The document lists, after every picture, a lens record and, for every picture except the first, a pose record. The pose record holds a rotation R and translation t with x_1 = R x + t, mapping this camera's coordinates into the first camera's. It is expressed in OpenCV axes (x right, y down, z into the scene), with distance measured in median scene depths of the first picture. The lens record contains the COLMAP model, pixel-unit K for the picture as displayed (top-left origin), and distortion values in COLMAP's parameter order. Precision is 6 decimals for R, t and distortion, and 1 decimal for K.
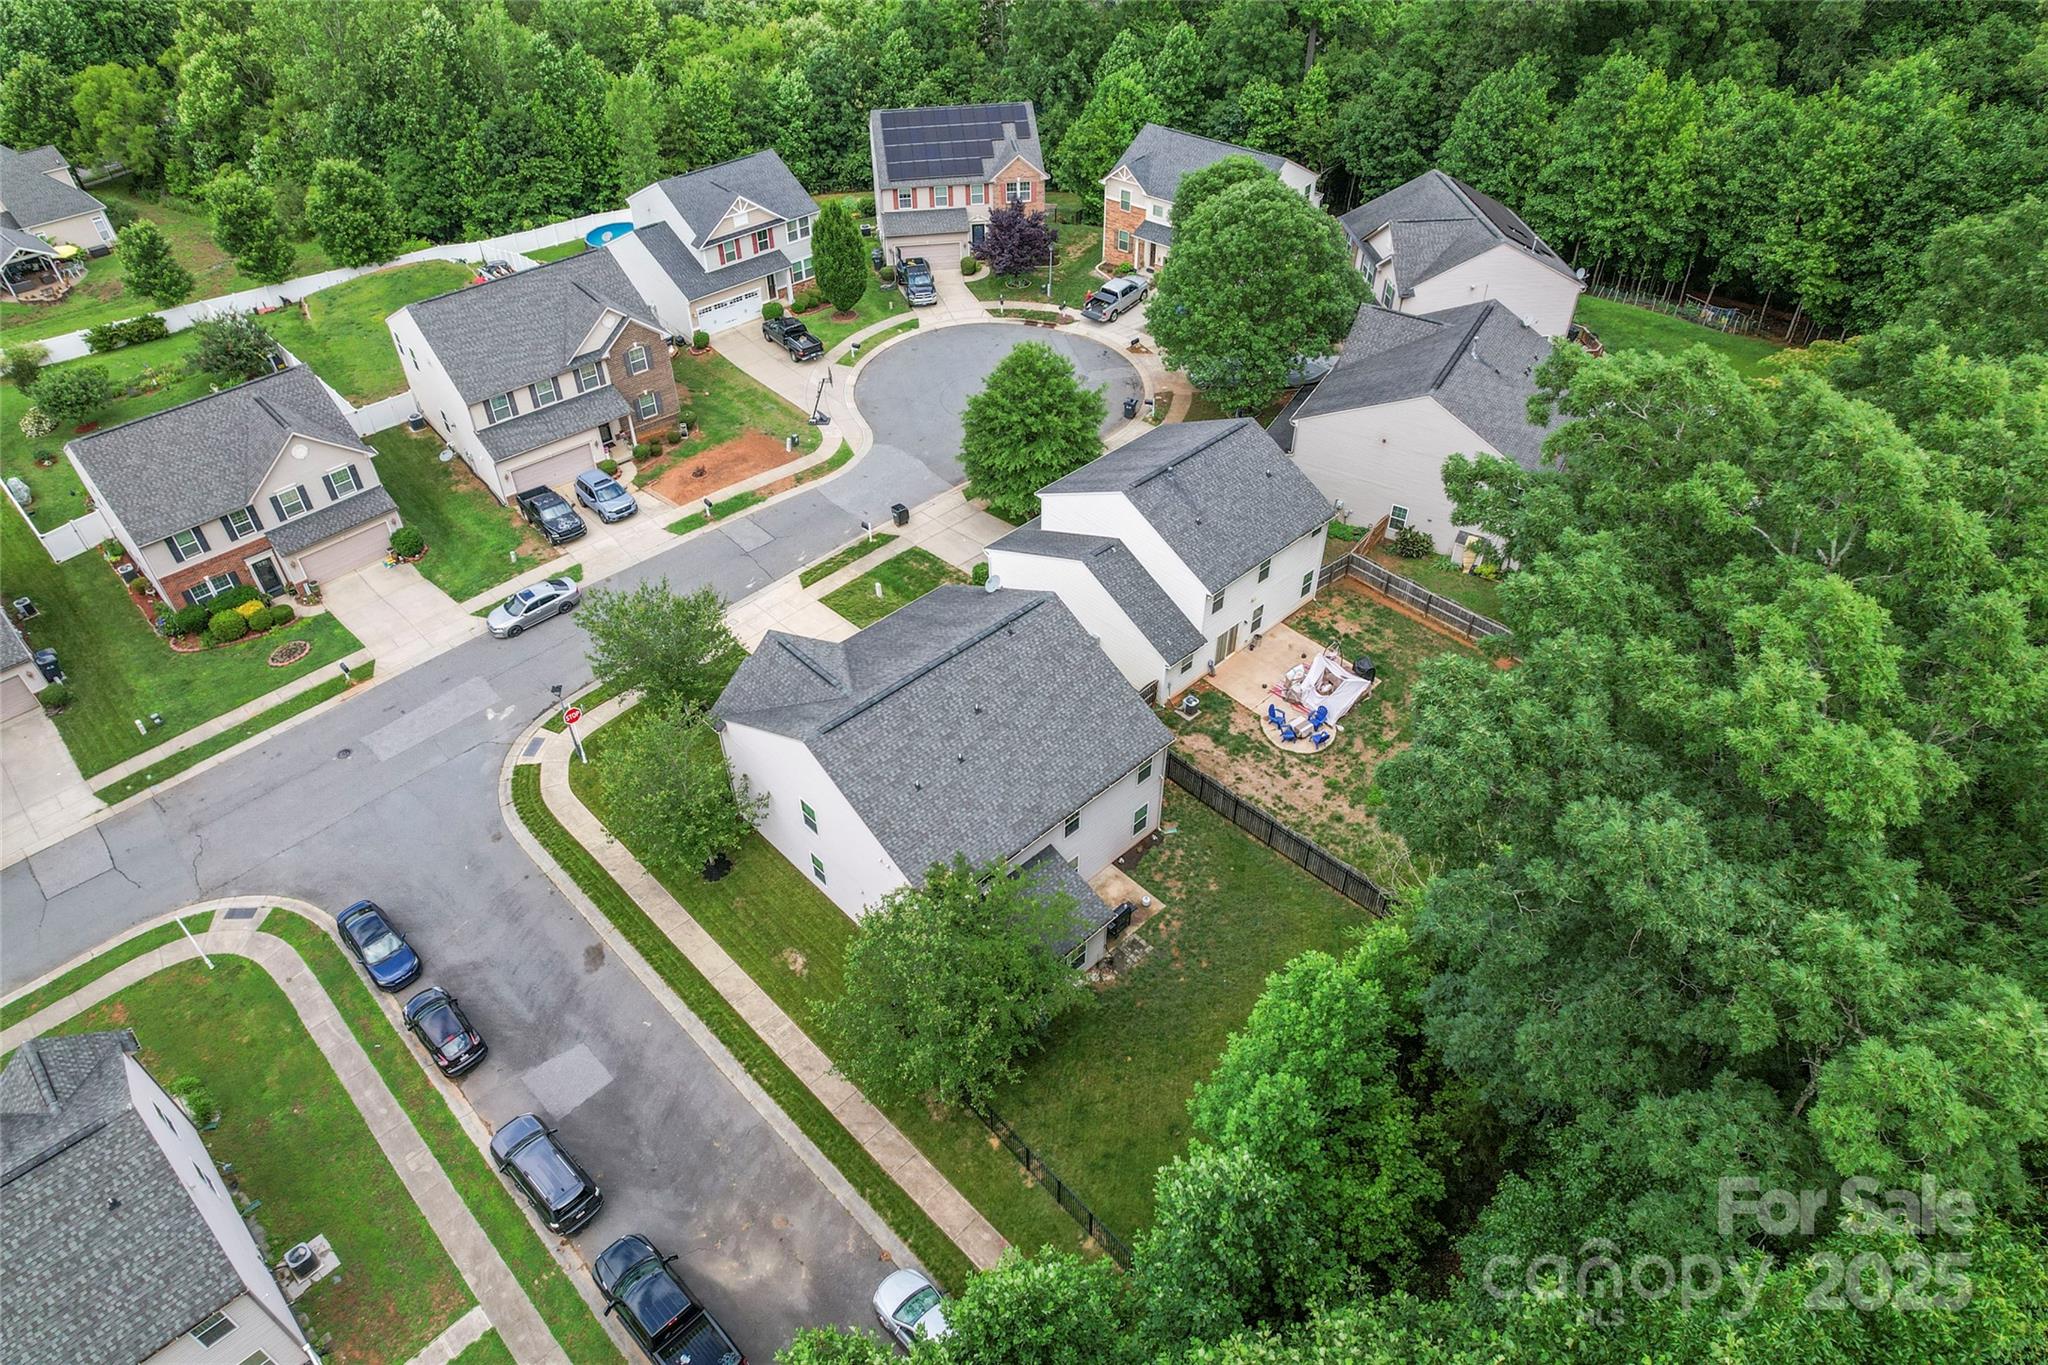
lens RADIAL K [[1321.0, 0, 1037.8], [0, 1321.0, 684.4], [0, 0, 1]] dist [-0.105061, 0.067336]
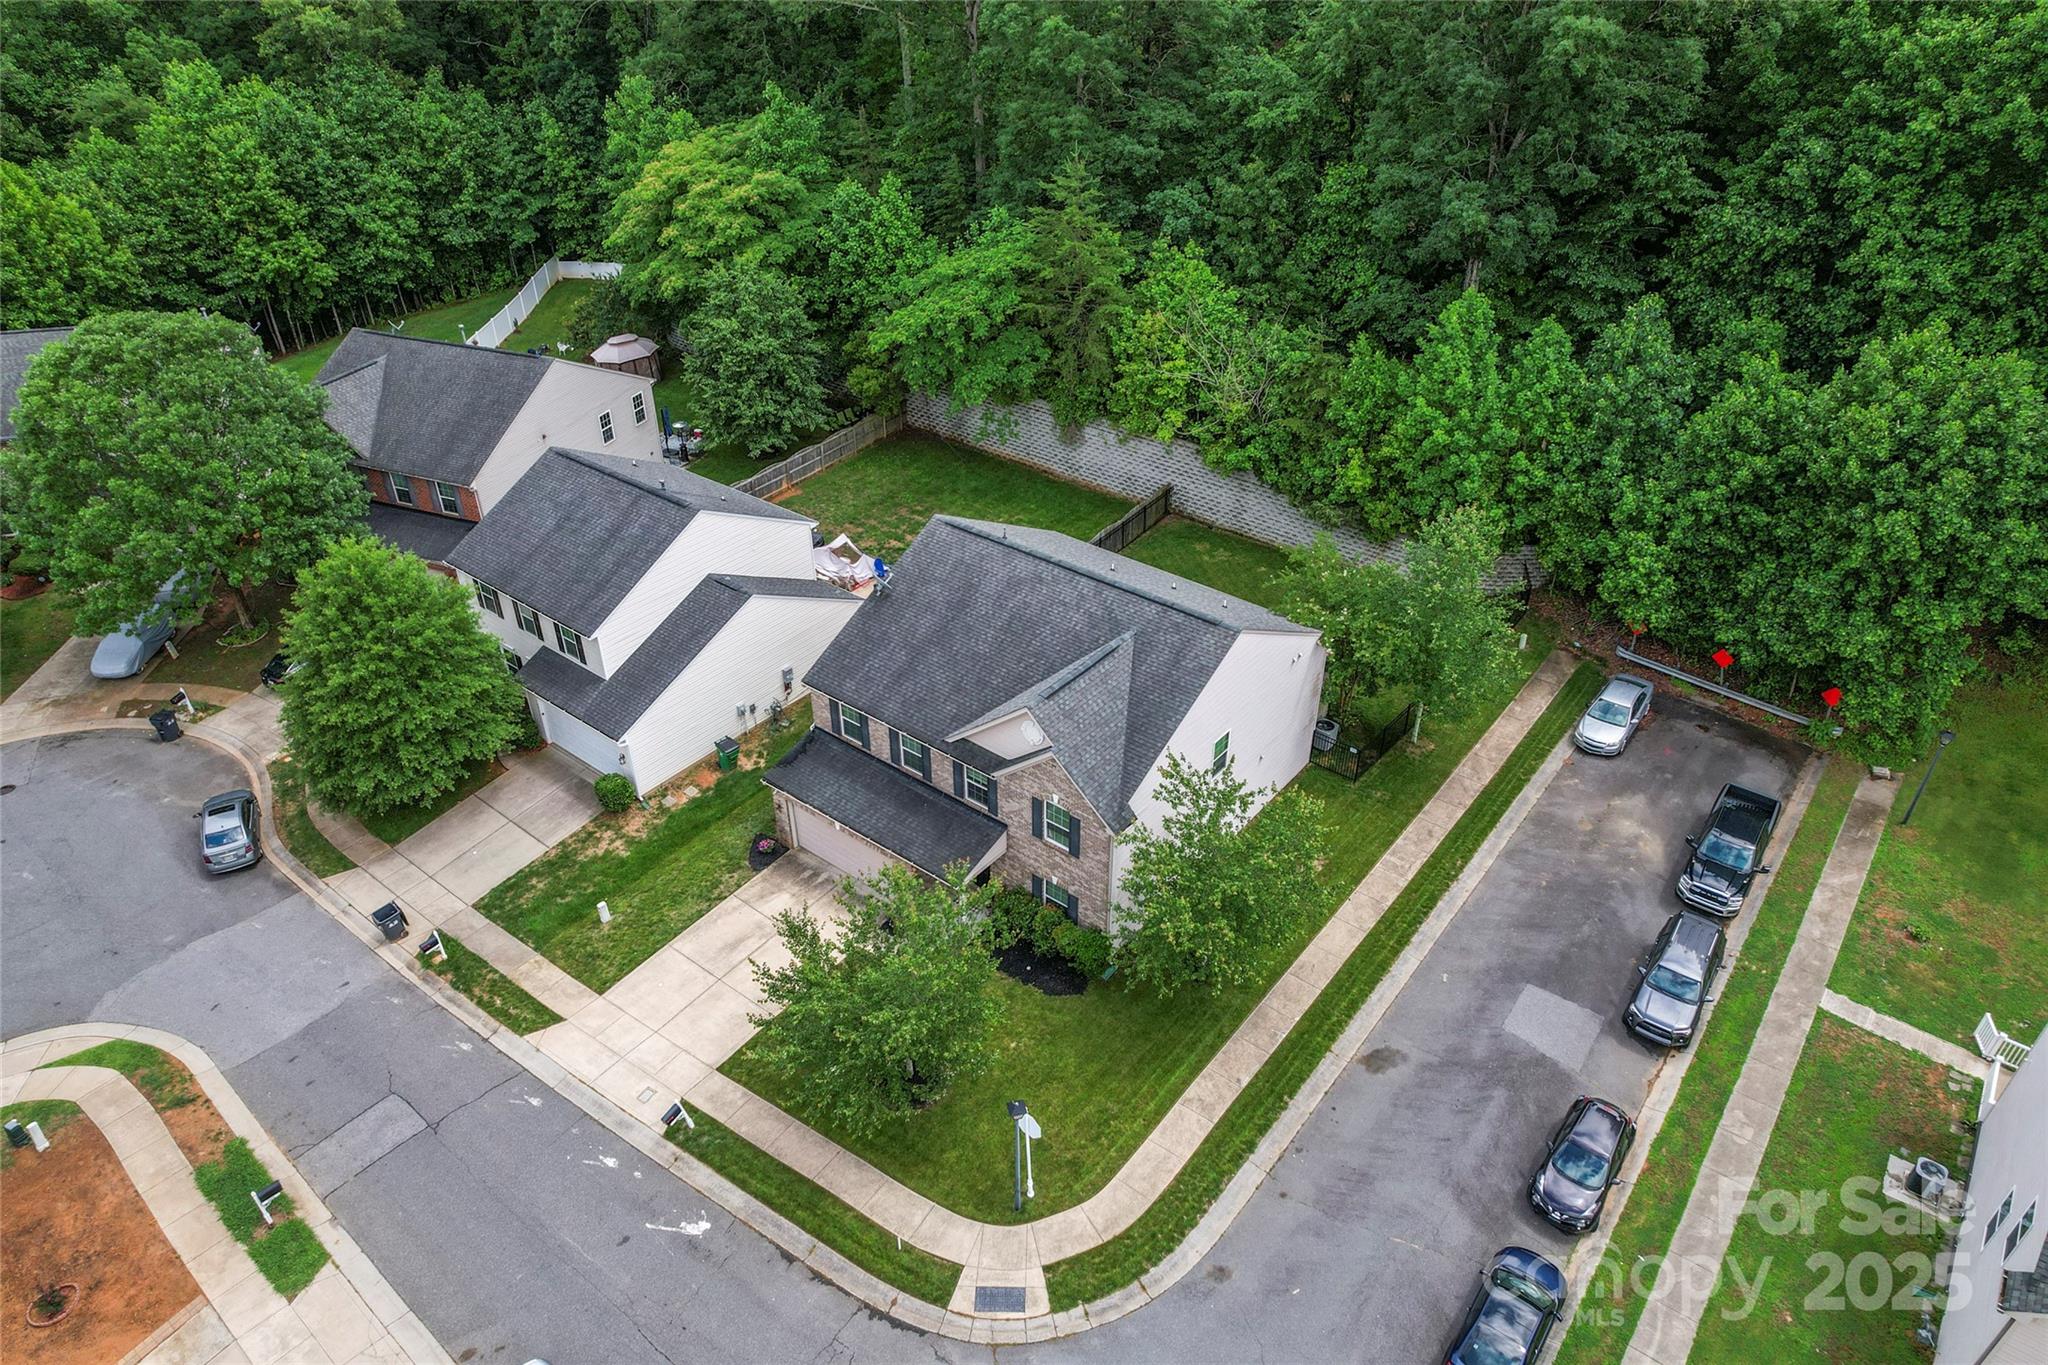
lens RADIAL K [[1335.5, 0, 1024.0], [0, 1335.5, 682.5], [0, 0, 1]] dist [-0.106275, 0.088600]
pose [[-0.136139, -0.540051, 0.830549, -0.639347], [0.664260, 0.572221, 0.480959, -0.318151], [-0.735000, 0.617177, 0.280832, 0.630830]]
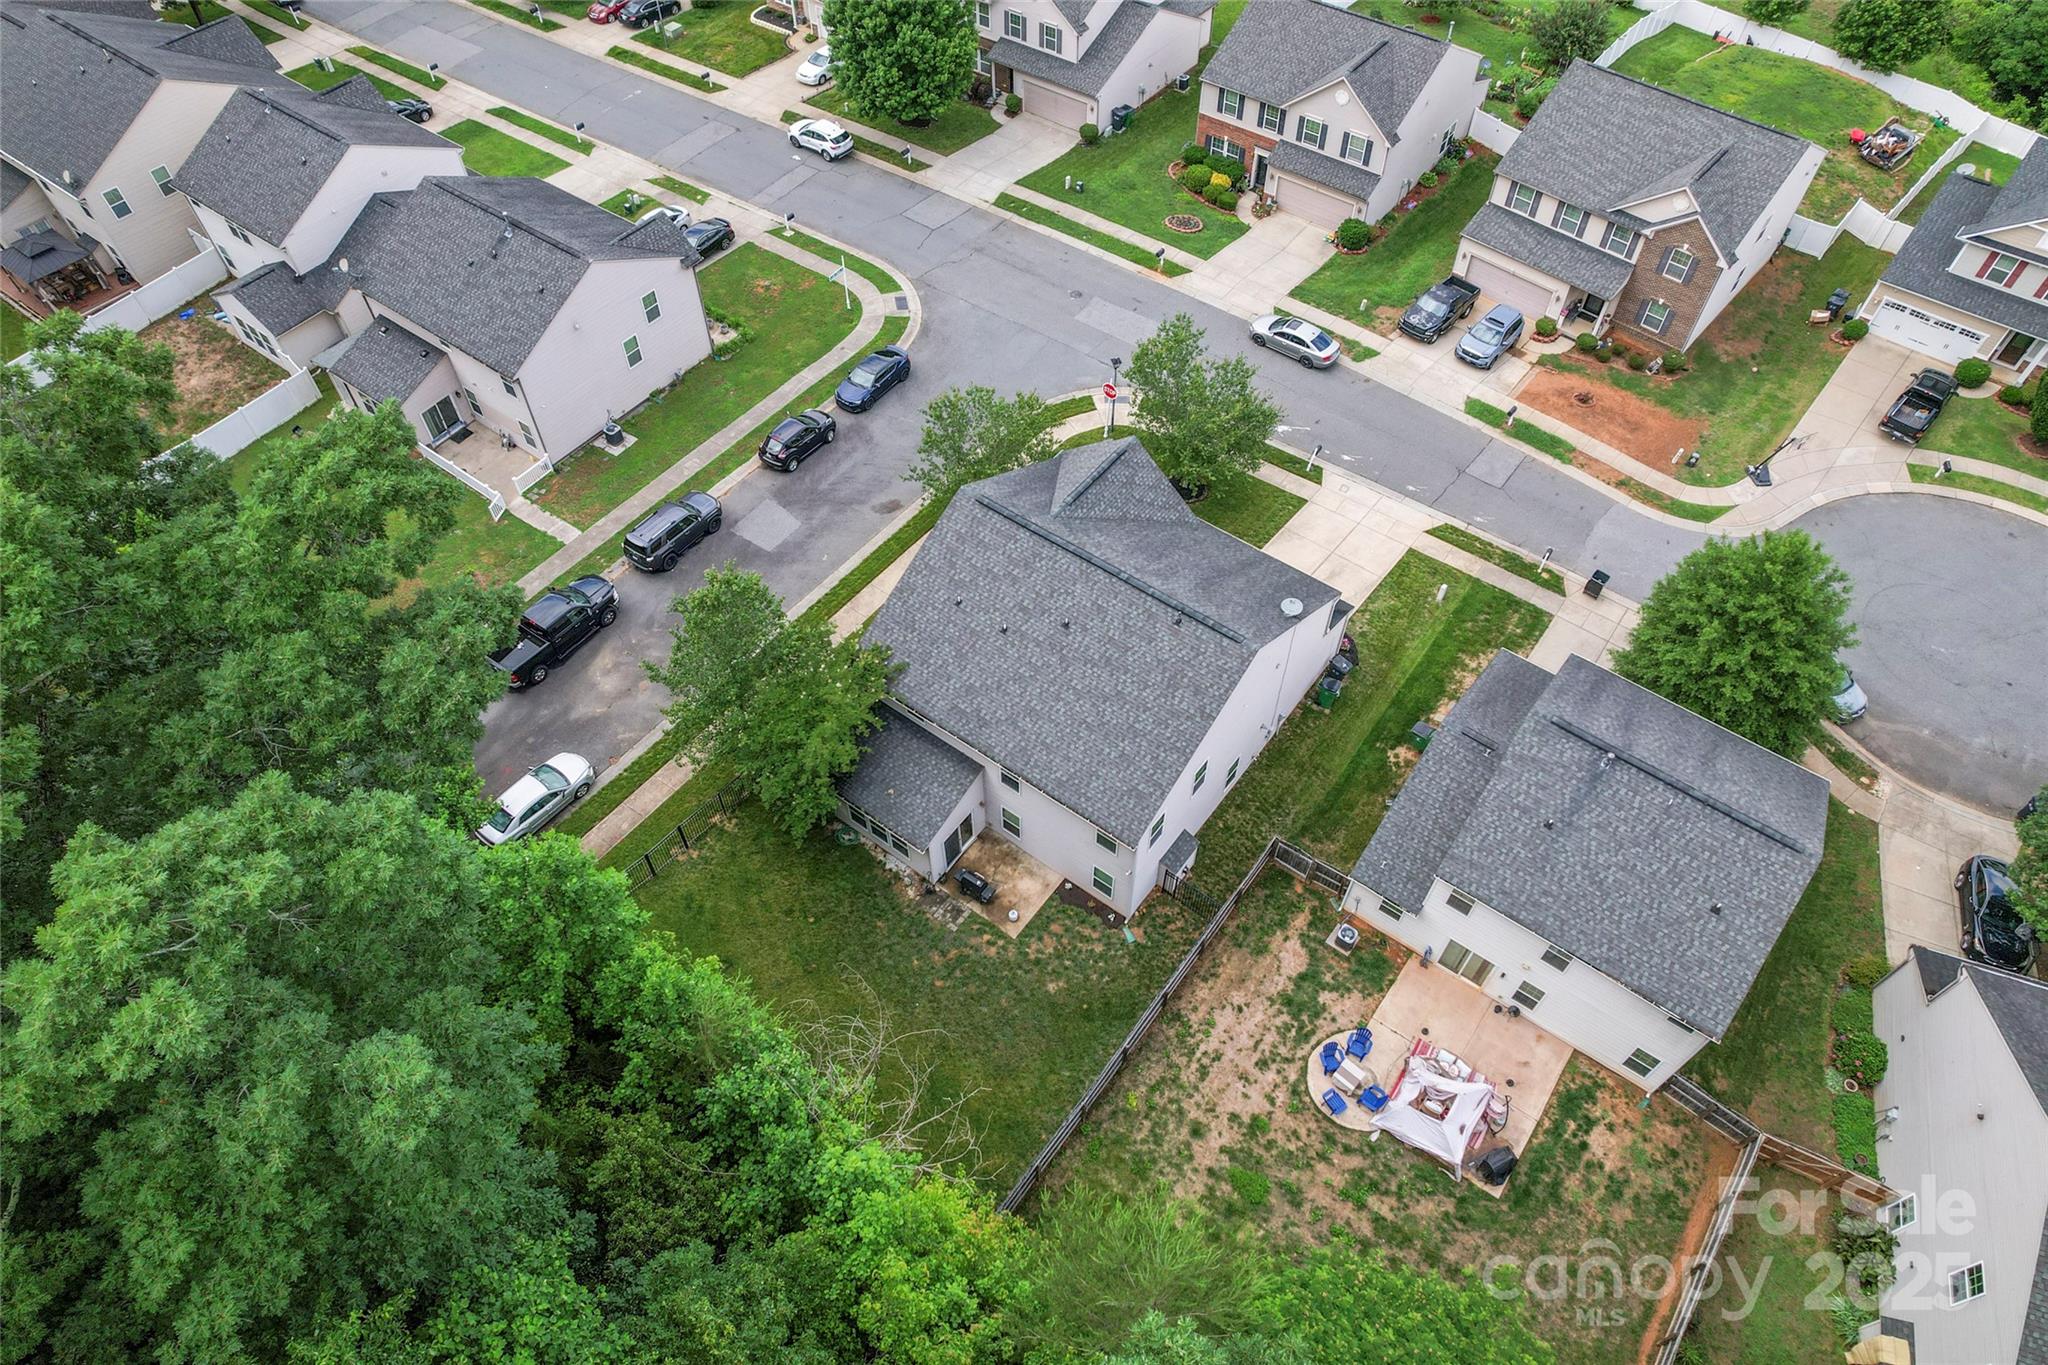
lens RADIAL K [[1335.5, 0, 1024.0], [0, 1335.5, 682.5], [0, 0, 1]] dist [-0.106275, 0.088600]
pose [[0.150649, 0.776925, -0.611304, 0.412367], [-0.653593, 0.542209, 0.528039, -0.323037], [0.741701, 0.319995, 0.589476, 0.343246]]
